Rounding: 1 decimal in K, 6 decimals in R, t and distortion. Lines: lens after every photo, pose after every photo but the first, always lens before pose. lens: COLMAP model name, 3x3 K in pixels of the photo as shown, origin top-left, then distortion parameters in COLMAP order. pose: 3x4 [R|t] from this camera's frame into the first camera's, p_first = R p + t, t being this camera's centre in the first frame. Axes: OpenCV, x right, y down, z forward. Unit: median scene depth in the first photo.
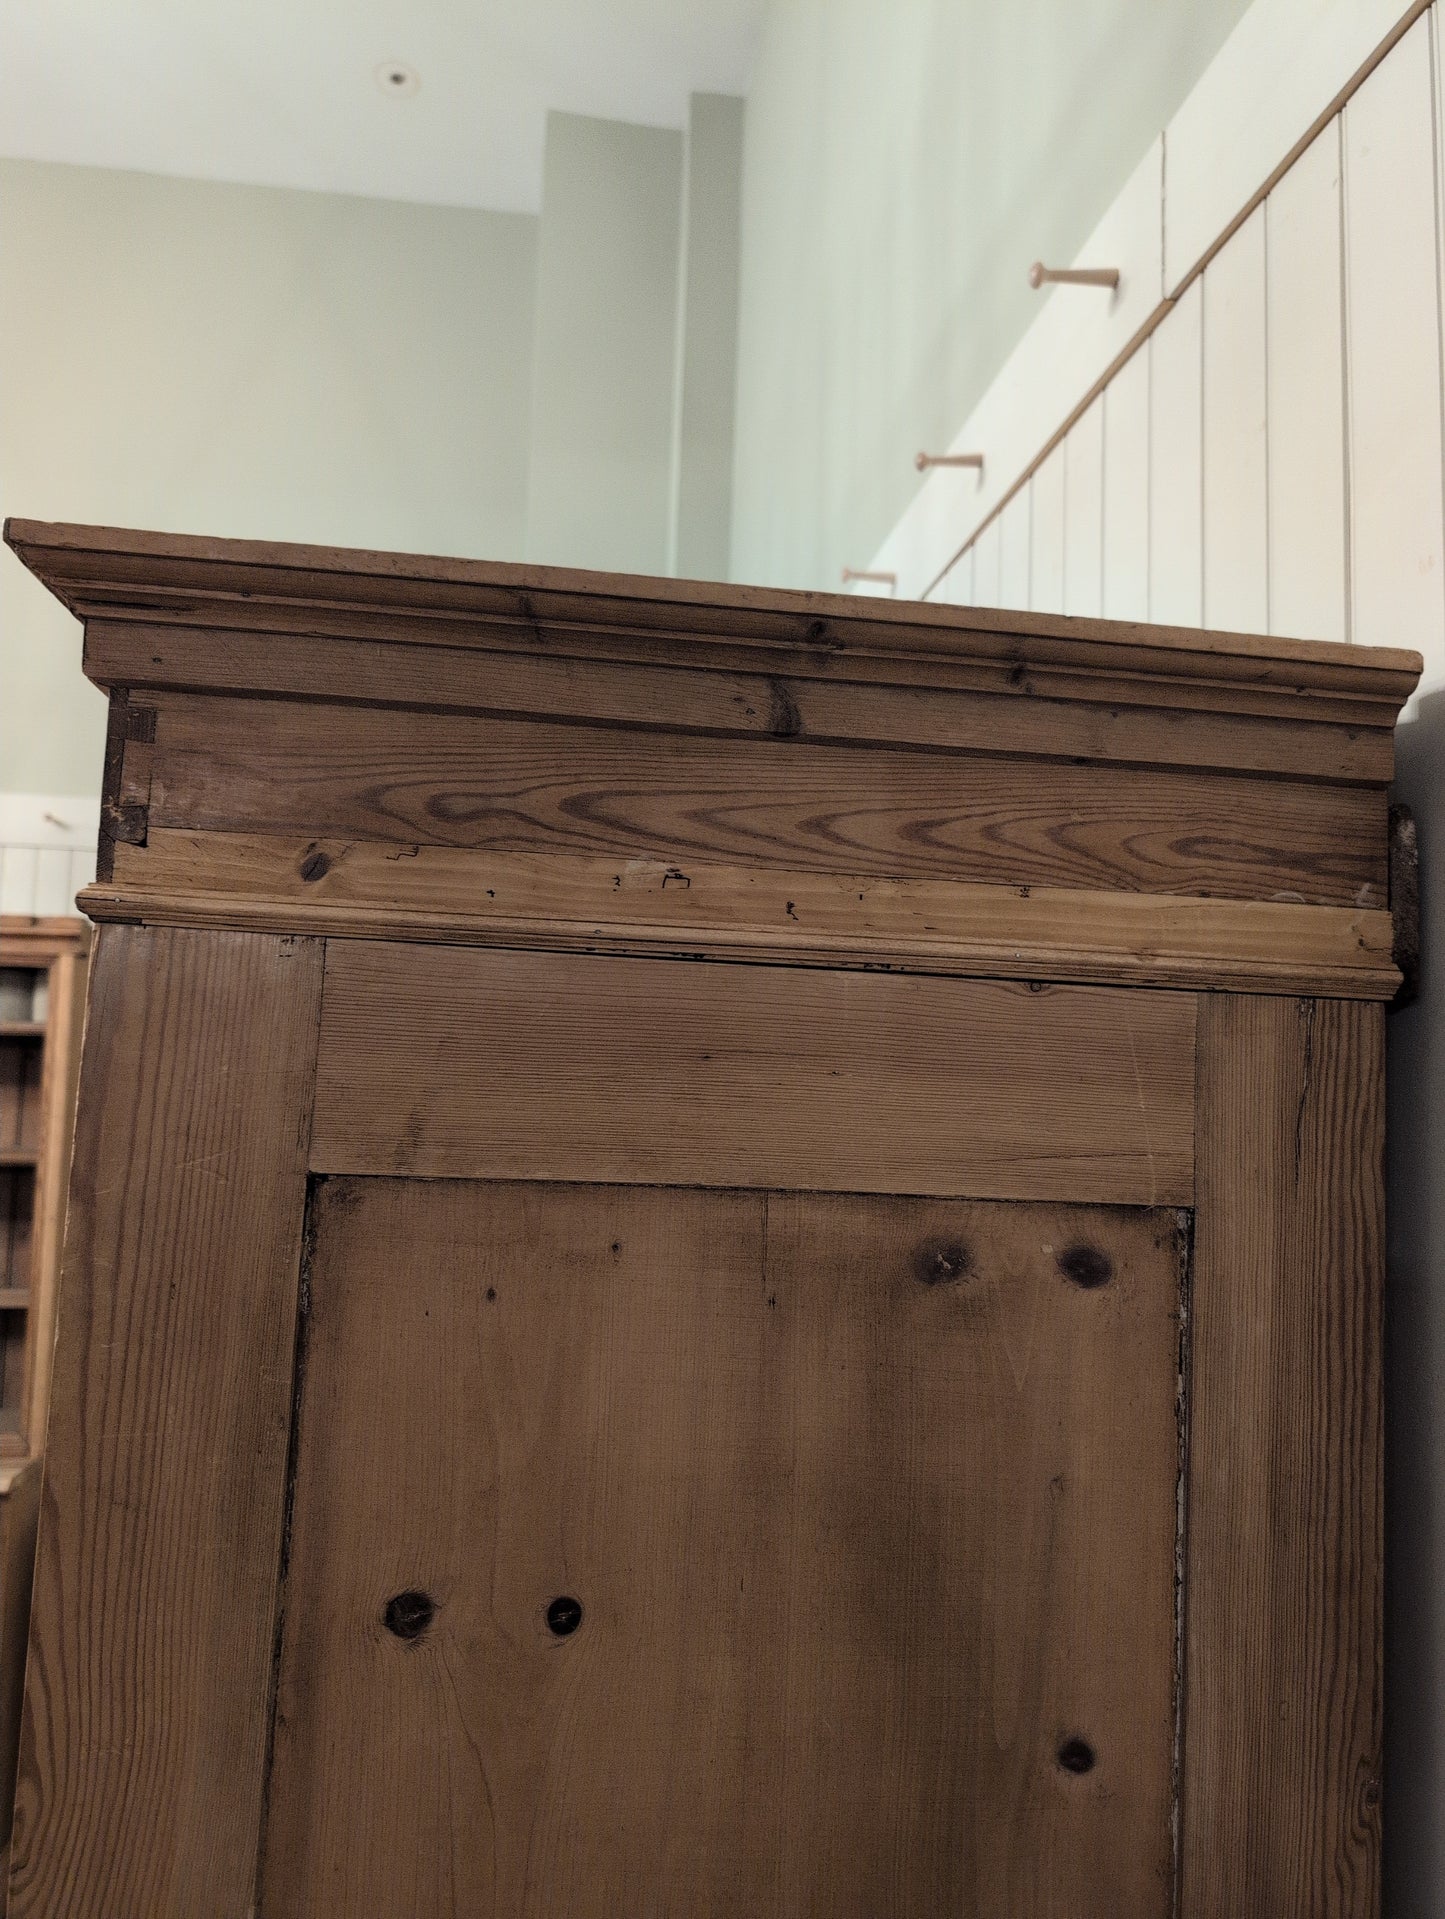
lens RADIAL K [[1395.0, 0, 722.5], [0, 1395.0, 959.5], [0, 0, 1]] dist [0.002752, -0.007621]
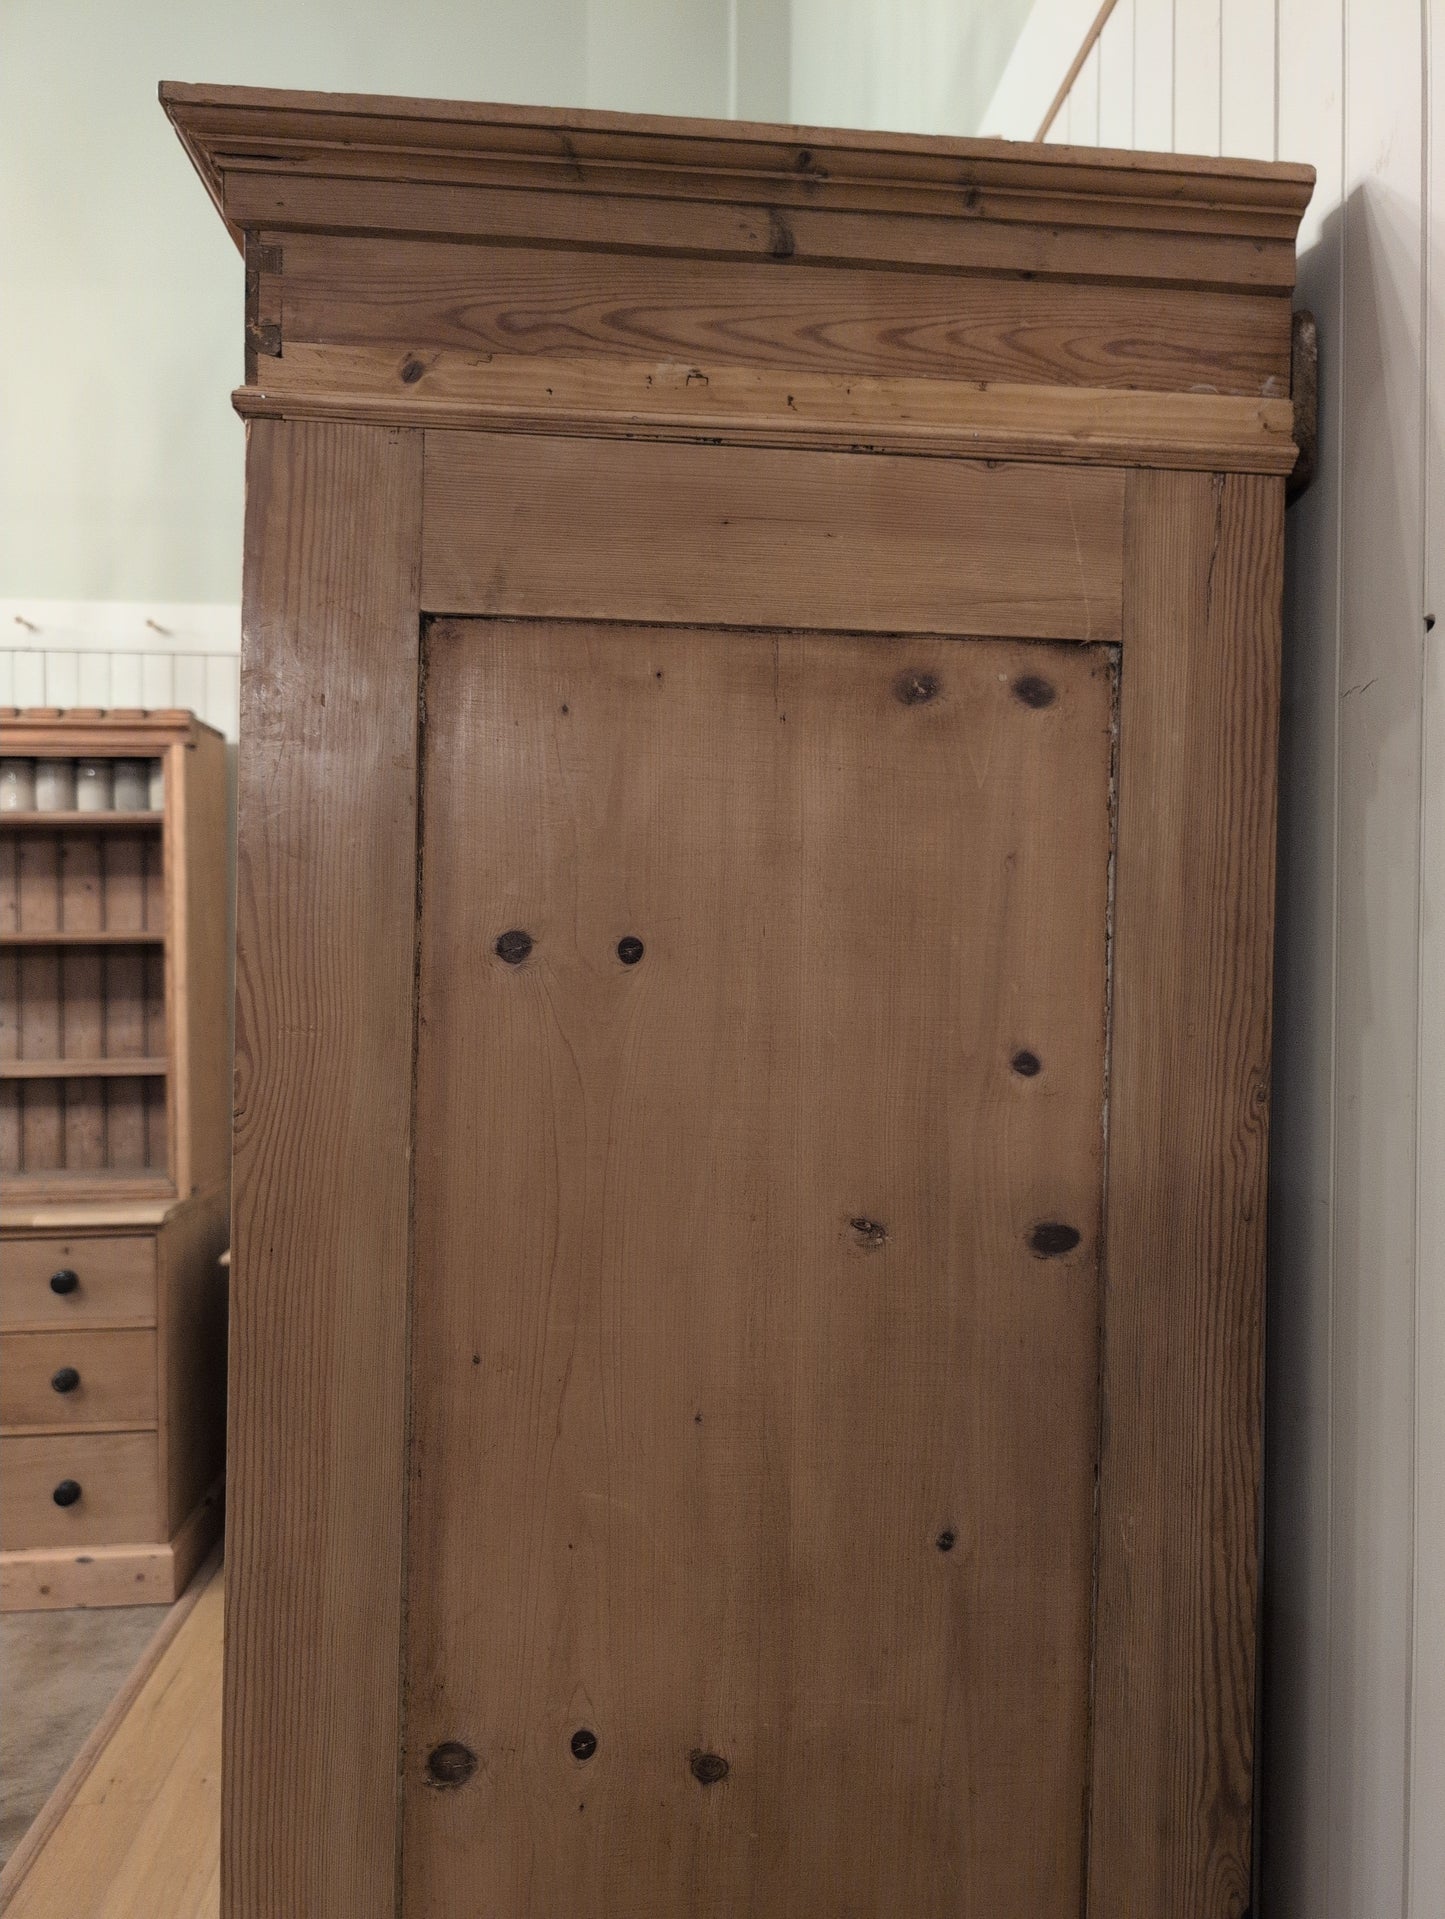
lens RADIAL K [[1390.6, 0, 739.1], [0, 1390.6, 963.7], [0, 0, 1]] dist [0.003810, -0.006080]
pose [[0.998366, -0.025800, -0.050987, 0.053435], [0.030893, 0.994328, 0.101768, 0.333267], [0.048072, -0.103176, 0.993501, -0.286670]]
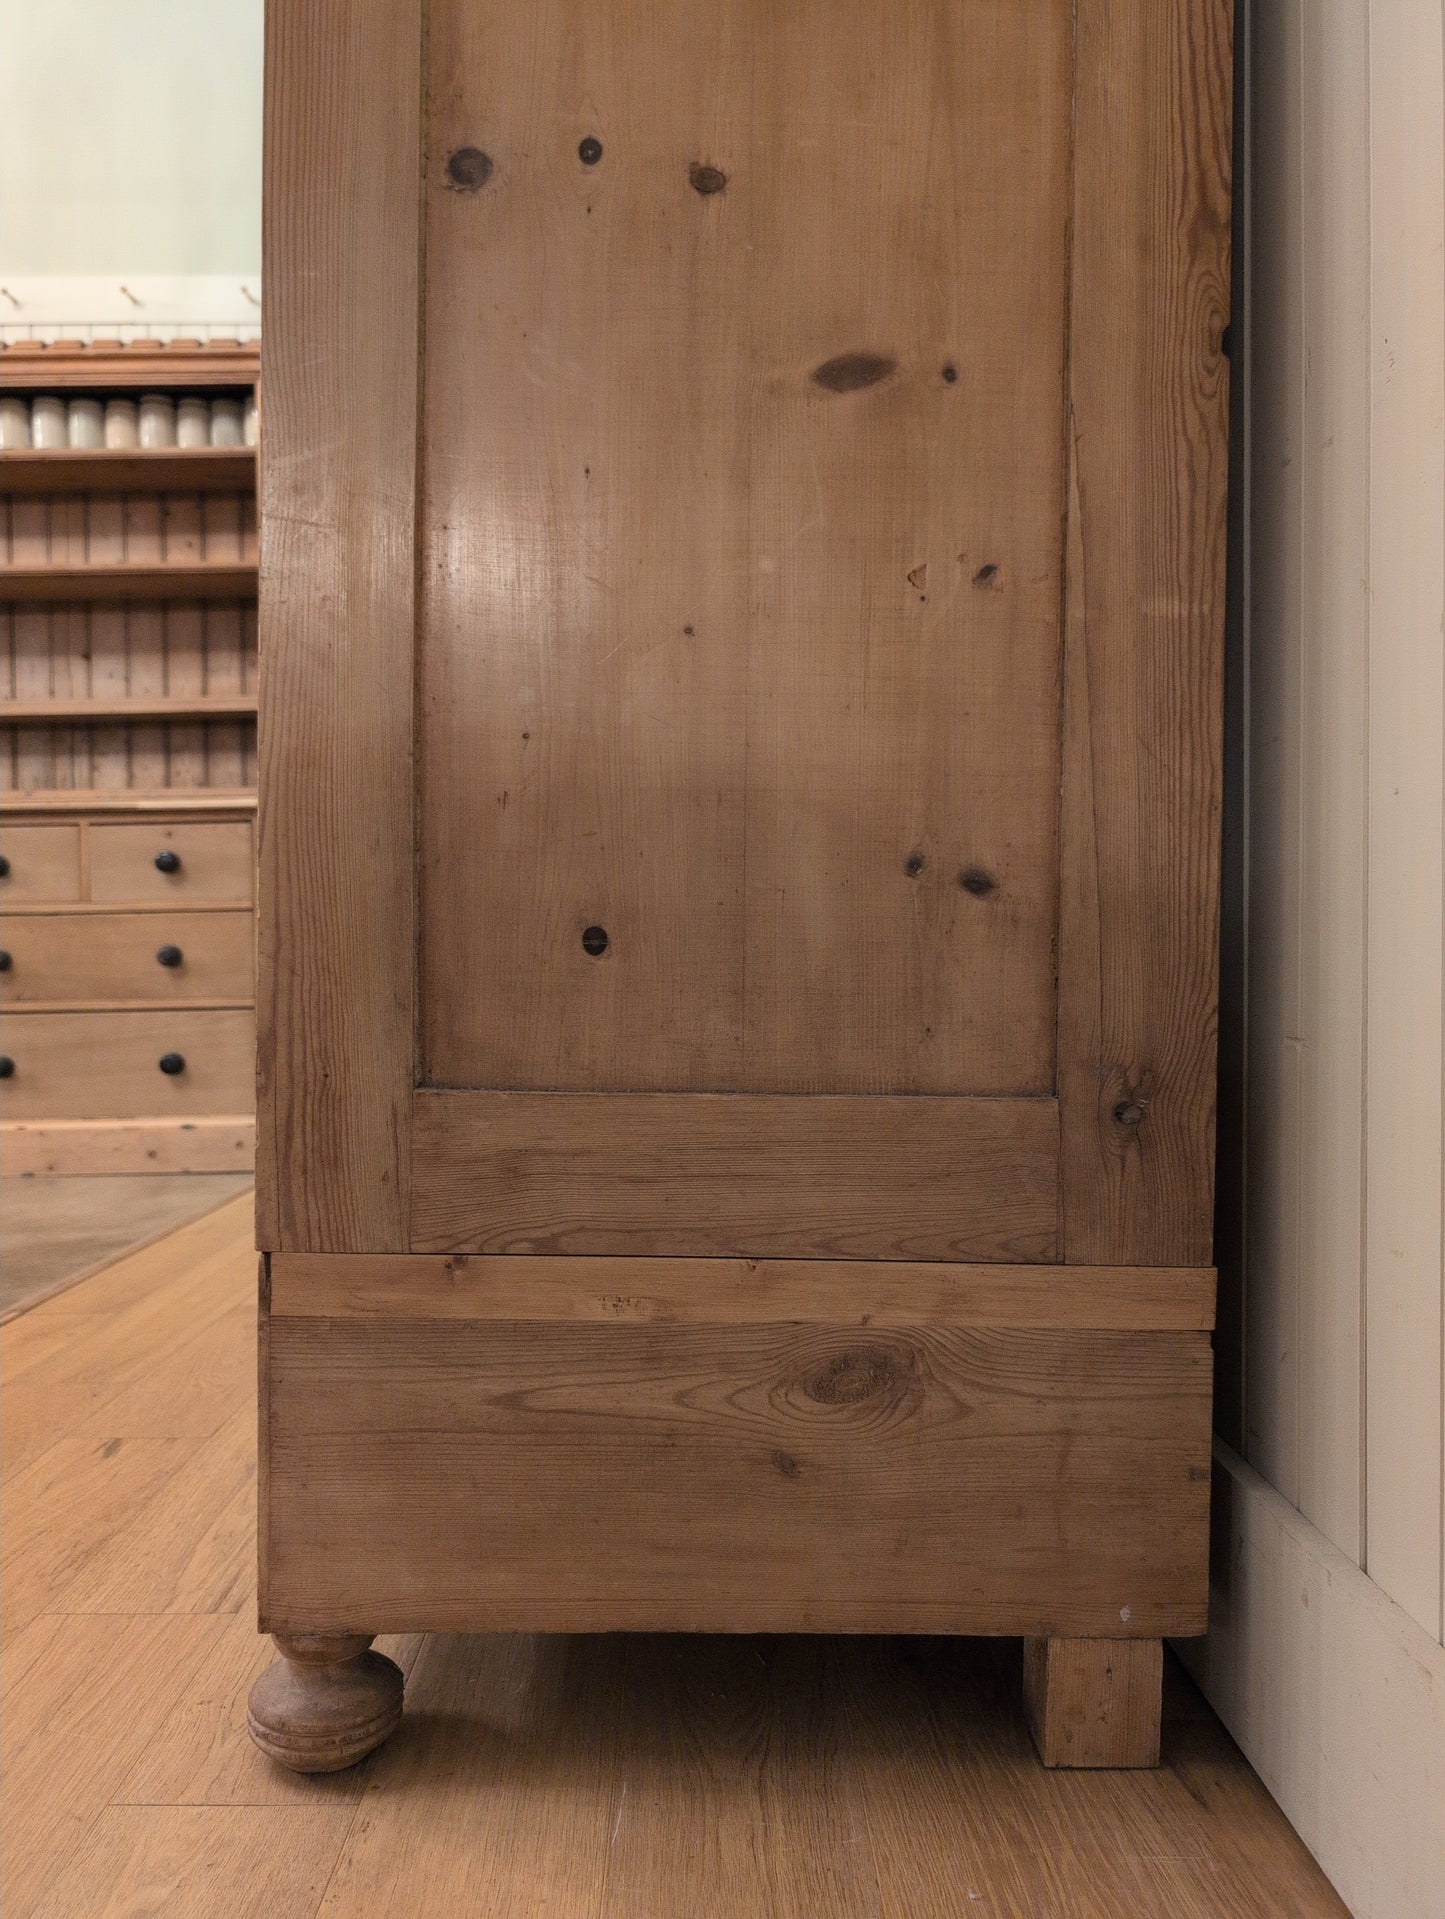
lens RADIAL K [[1395.0, 0, 722.5], [0, 1395.0, 959.5], [0, 0, 1]] dist [0.002752, -0.007621]
pose [[0.990586, -0.034346, -0.132515, 0.111811], [0.047389, 0.994197, 0.096570, 1.815855], [0.128429, -0.101940, 0.986465, -0.521963]]
